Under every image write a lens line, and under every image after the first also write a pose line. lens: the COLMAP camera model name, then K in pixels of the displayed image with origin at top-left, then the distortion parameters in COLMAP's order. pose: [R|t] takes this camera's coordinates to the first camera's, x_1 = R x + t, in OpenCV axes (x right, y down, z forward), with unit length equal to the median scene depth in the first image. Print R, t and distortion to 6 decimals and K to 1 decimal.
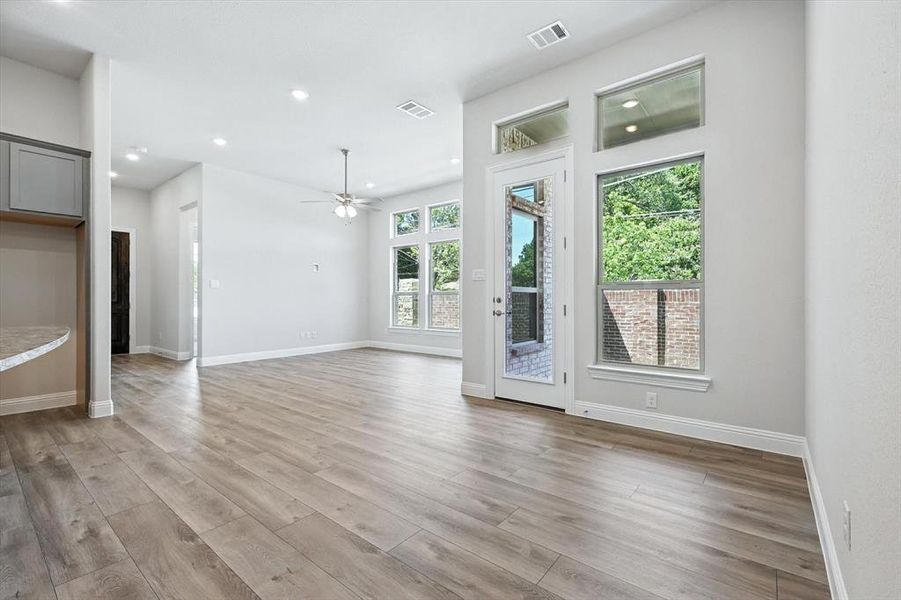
lens RADIAL K [[395.0, 0, 454.1], [0, 395.0, 299.4], [0, 0, 1]] dist [0.004811, -0.000556]
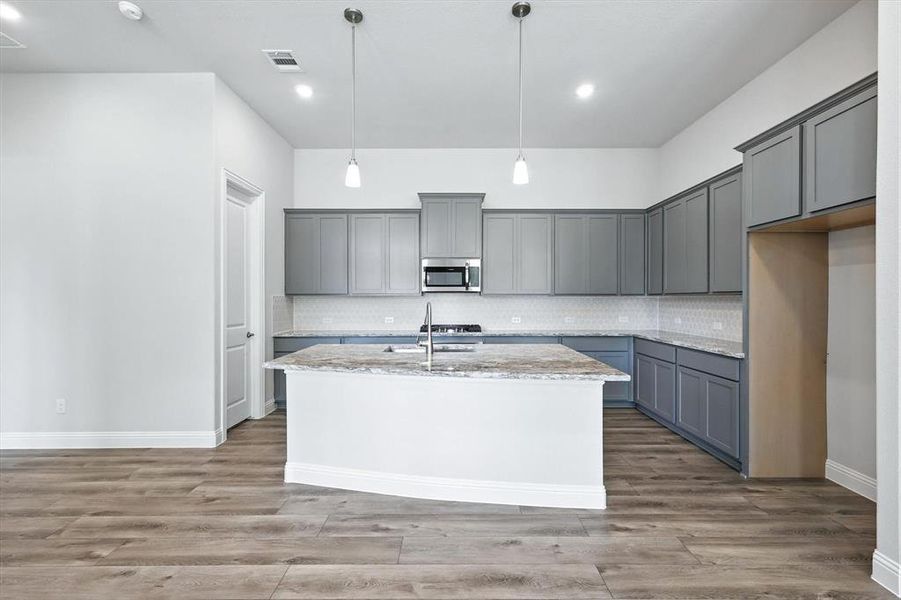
lens RADIAL K [[395.0, 0, 453.6], [0, 395.0, 298.9], [0, 0, 1]] dist [0.004811, -0.000556]
pose [[-0.778567, 0.001236, -0.627561, -0.149020], [0.002001, 0.999998, -0.000514, -0.065653], [0.627559, -0.001656, -0.778567, 1.019906]]
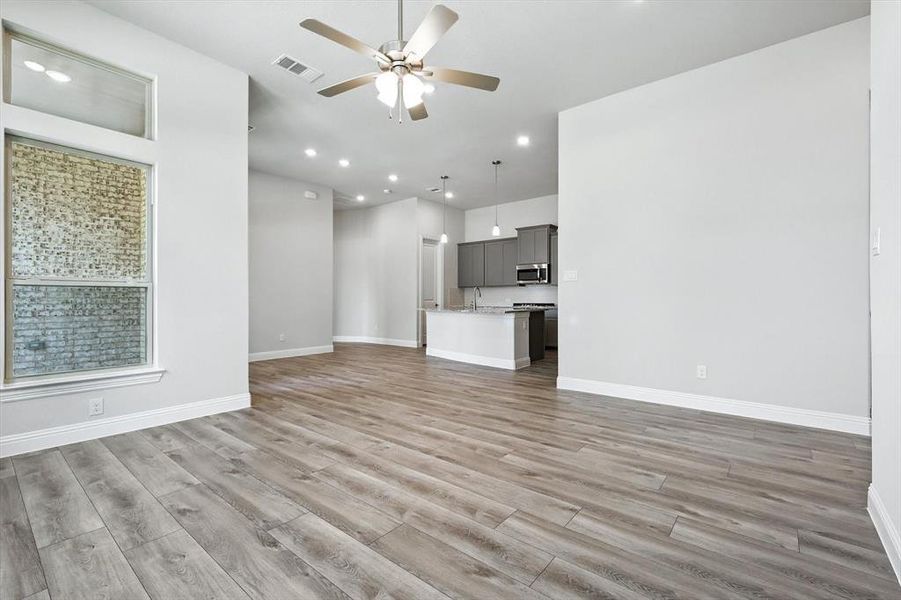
lens RADIAL K [[395.0, 0, 454.0], [0, 395.0, 300.6], [0, 0, 1]] dist [0.004811, -0.000556]
pose [[-0.999979, 0.002639, 0.005917, -0.528740], [0.002647, 0.999996, 0.001256, 0.004295], [-0.005914, 0.001272, -0.999982, 2.259367]]
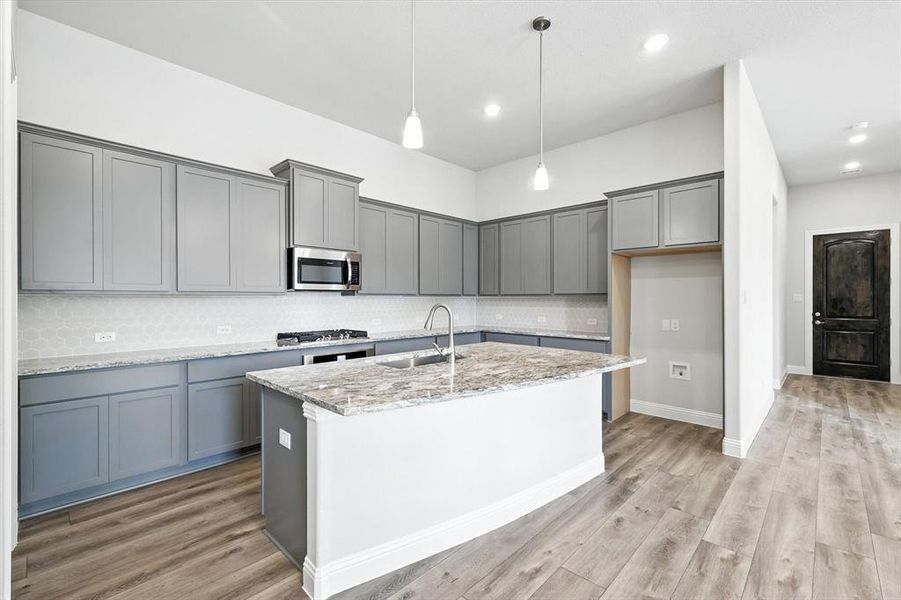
lens RADIAL K [[395.0, 0, 453.1], [0, 395.0, 298.2], [0, 0, 1]] dist [0.004811, -0.000556]
pose [[-0.080343, -0.000170, -0.996767, 0.072400], [0.002296, 0.999997, -0.000356, -0.067543], [0.996765, -0.002317, -0.080343, 0.420657]]
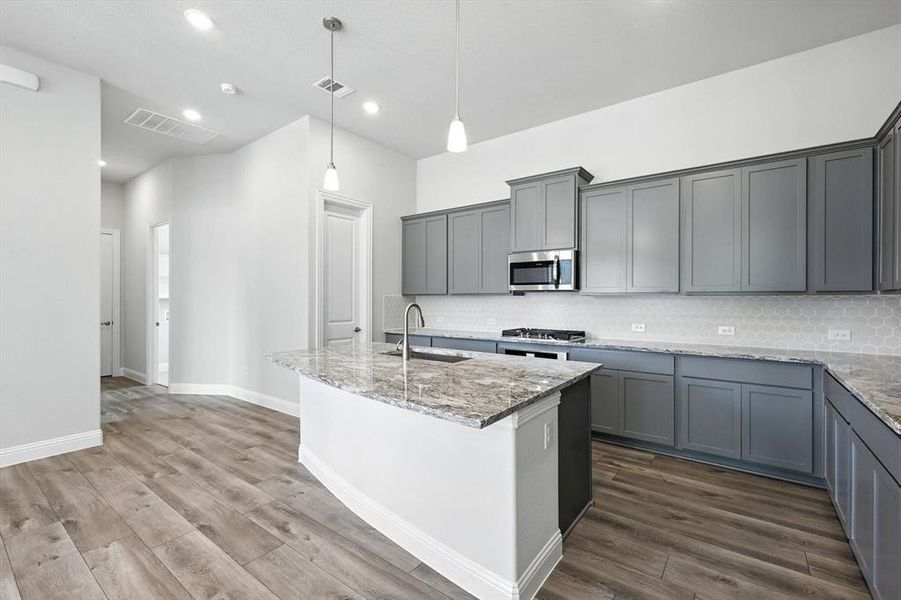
lens RADIAL K [[395.0, 0, 452.3], [0, 395.0, 298.3], [0, 0, 1]] dist [0.004811, -0.000556]
pose [[-0.999432, 0.000736, -0.033677, -0.677702], [0.000814, 0.999997, -0.002297, -0.065935], [0.033676, -0.002323, -0.999430, 1.095840]]
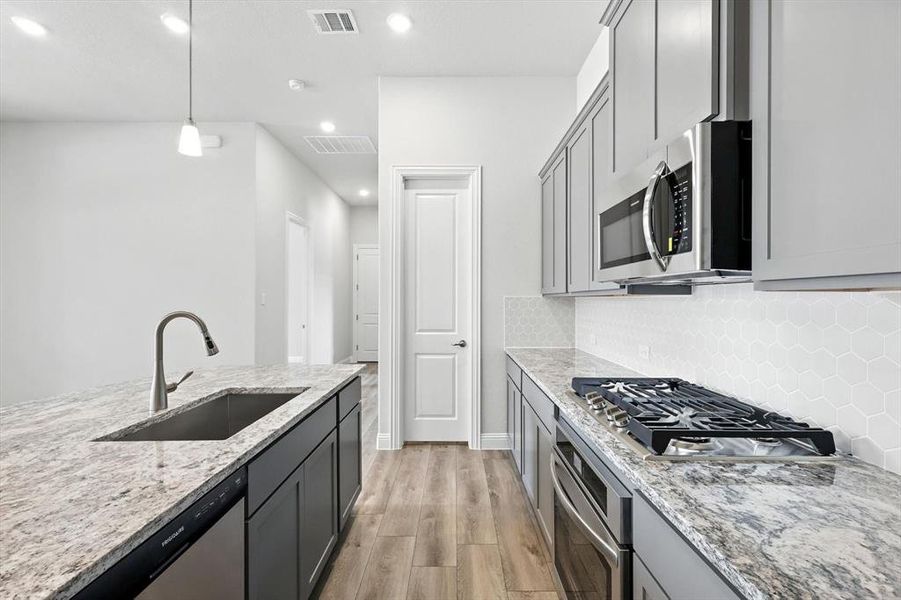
lens RADIAL K [[395.0, 0, 452.4], [0, 395.0, 298.3], [0, 0, 1]] dist [0.004811, -0.000556]
pose [[-0.620025, 0.003738, 0.784573, -1.143433], [0.001089, 0.999992, -0.003904, -0.070782], [-0.784581, -0.001566, -0.620024, 0.378728]]
